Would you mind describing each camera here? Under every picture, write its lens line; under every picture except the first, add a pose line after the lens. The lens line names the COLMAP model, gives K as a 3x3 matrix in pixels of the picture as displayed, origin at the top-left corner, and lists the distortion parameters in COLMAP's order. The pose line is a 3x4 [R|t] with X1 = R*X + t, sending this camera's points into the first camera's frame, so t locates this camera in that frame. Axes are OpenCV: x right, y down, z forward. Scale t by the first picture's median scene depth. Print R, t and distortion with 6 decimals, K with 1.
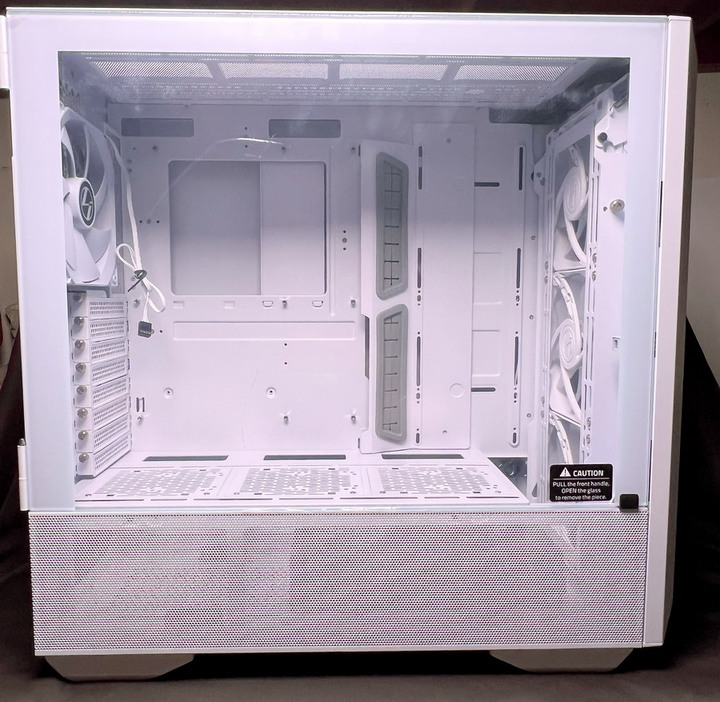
lens RADIAL K [[675.4, 0, 341.1], [0, 675.4, 350.6], [0, 0, 1]] dist [-0.001327, -0.003283]
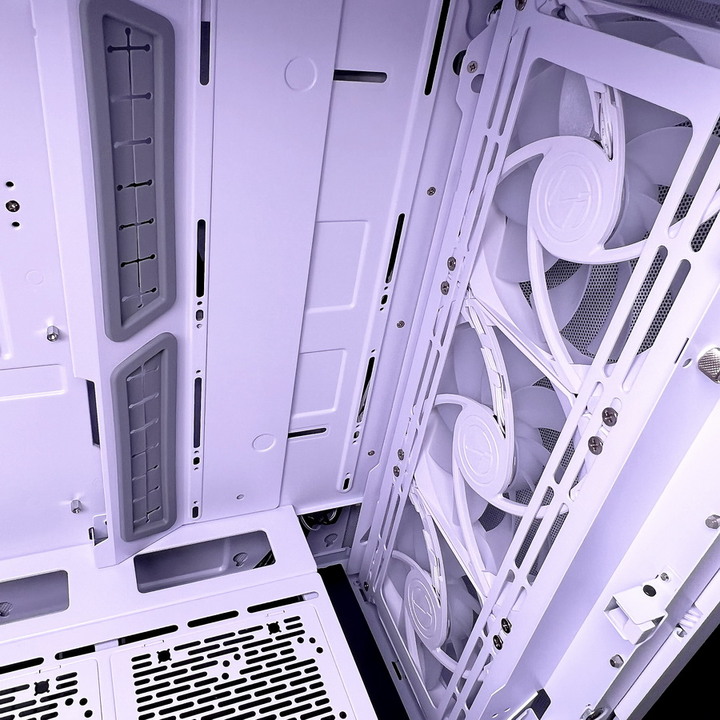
lens RADIAL K [[659.8, 0, 328.1], [0, 659.8, 343.1], [0, 0, 1]] dist [-0.007454, 0.005024]
pose [[0.937902, -0.086542, 0.335932, 0.043732], [-0.099508, 0.860569, 0.499518, -0.319617], [-0.332322, -0.501927, 0.798518, 0.611036]]
